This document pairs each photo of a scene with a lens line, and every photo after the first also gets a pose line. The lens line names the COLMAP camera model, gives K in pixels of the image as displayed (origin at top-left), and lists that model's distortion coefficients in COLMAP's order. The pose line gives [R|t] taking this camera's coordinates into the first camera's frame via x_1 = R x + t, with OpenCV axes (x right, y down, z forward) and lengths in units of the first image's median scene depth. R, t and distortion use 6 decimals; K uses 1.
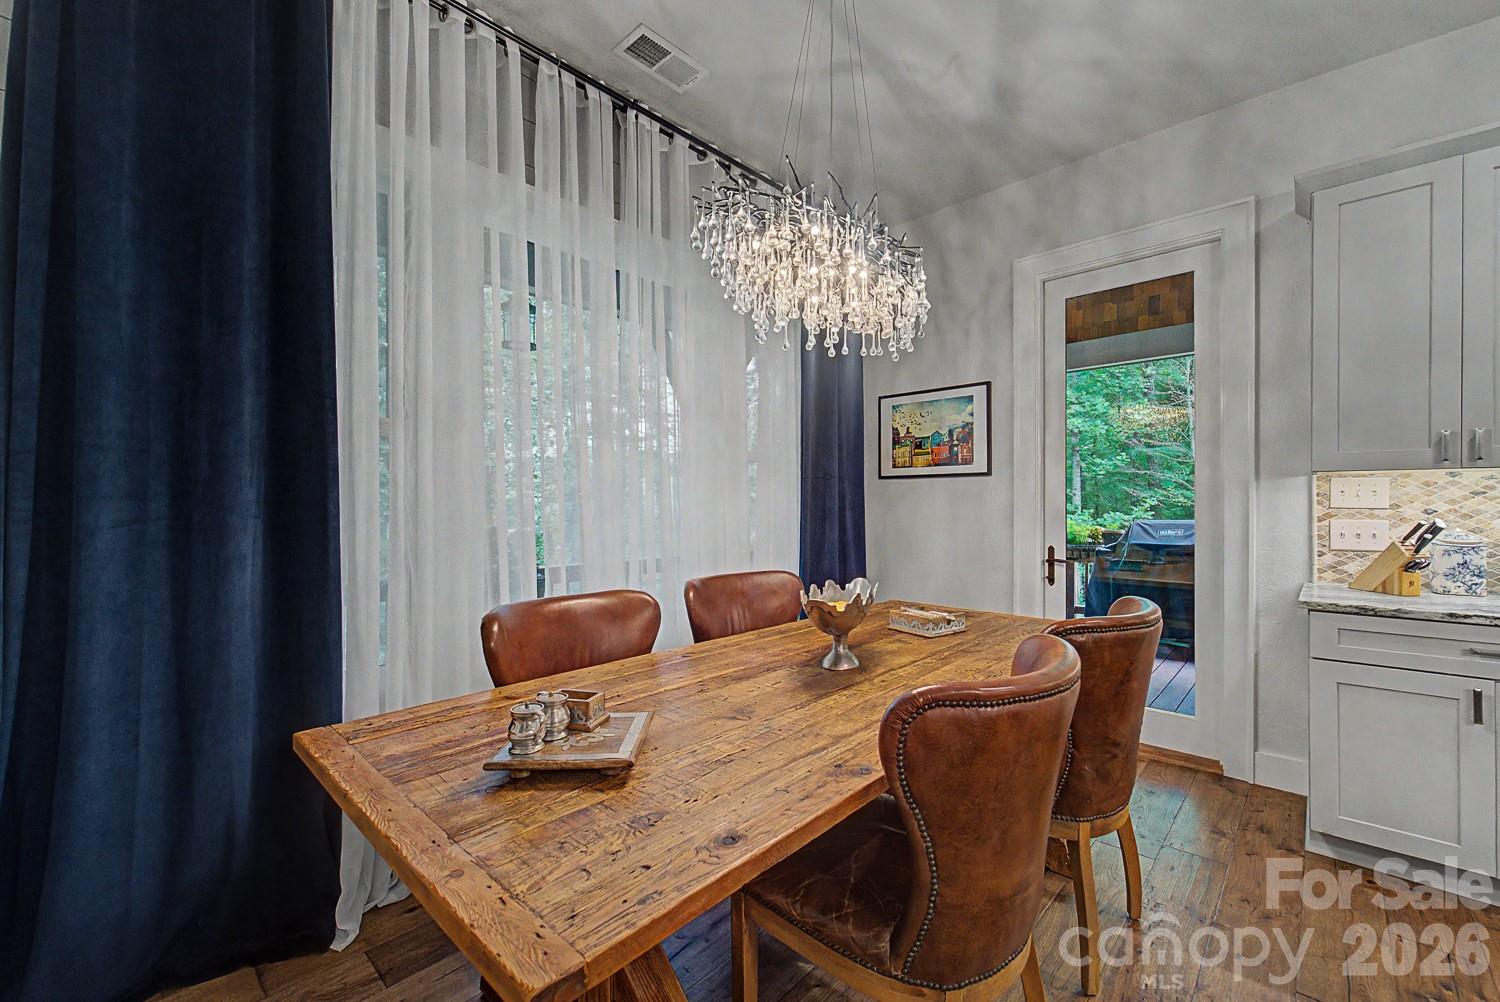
lens RADIAL K [[613.7, 0, 750.0], [0, 613.7, 504.8], [0, 0, 1]] dist [0.000456, 0.000039]
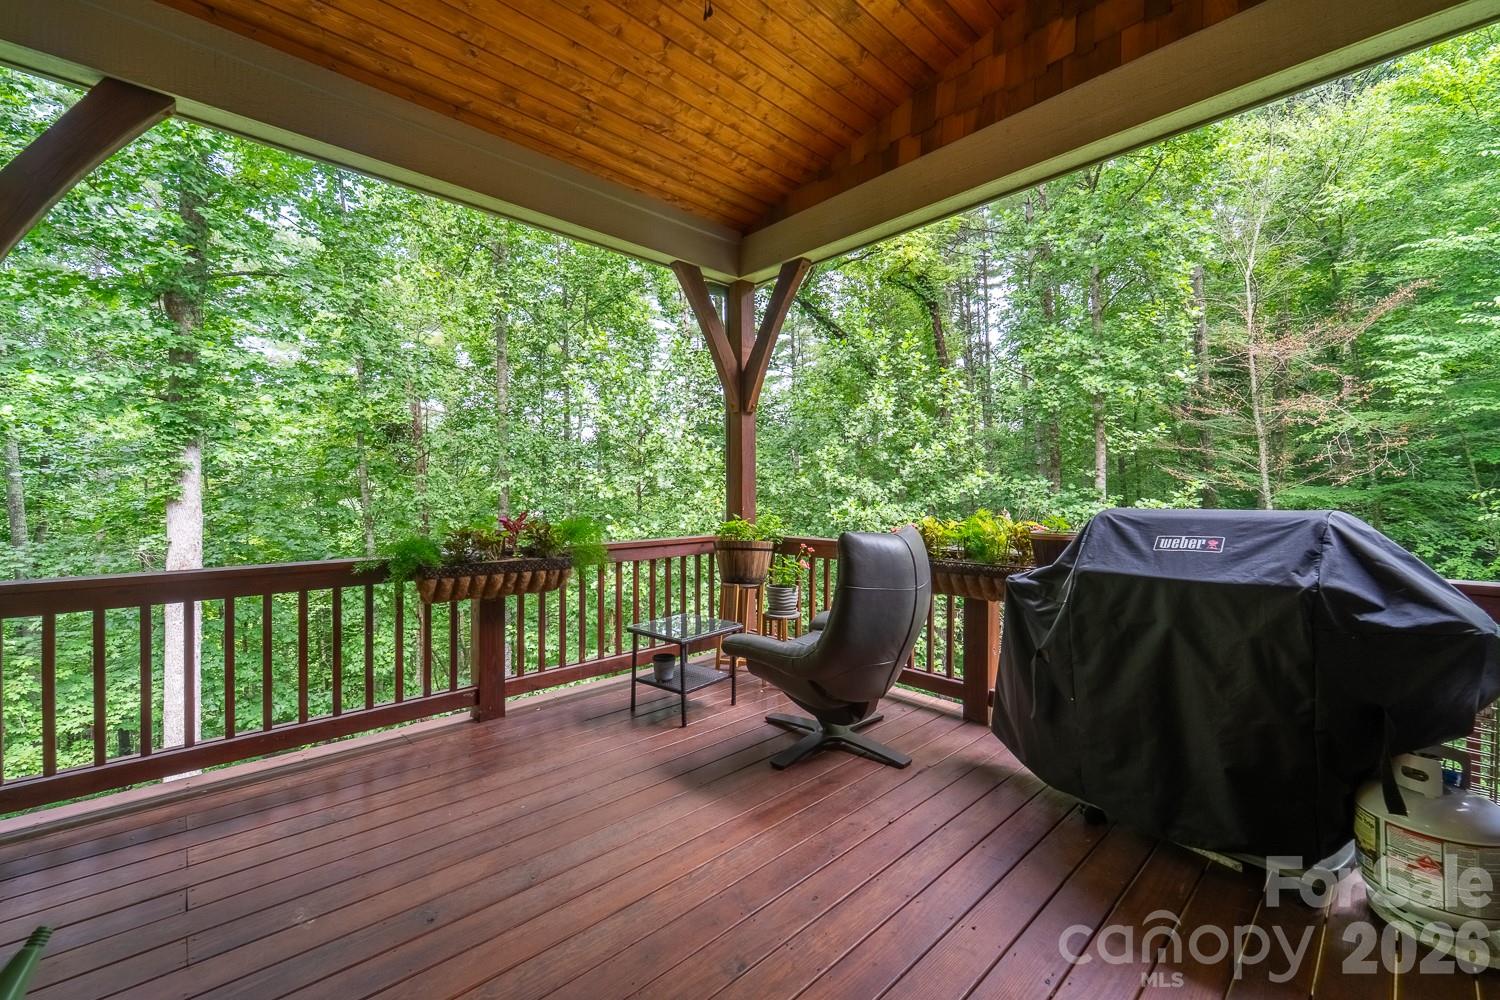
lens RADIAL K [[603.0, 0, 750.1], [0, 603.0, 496.8], [0, 0, 1]] dist [0.000024, -0.000004]
pose [[0.997344, 0.001249, -0.072829, 0.143702], [-0.000791, 0.999980, 0.006316, 0.005070], [0.072836, -0.006242, 0.997324, 0.199179]]
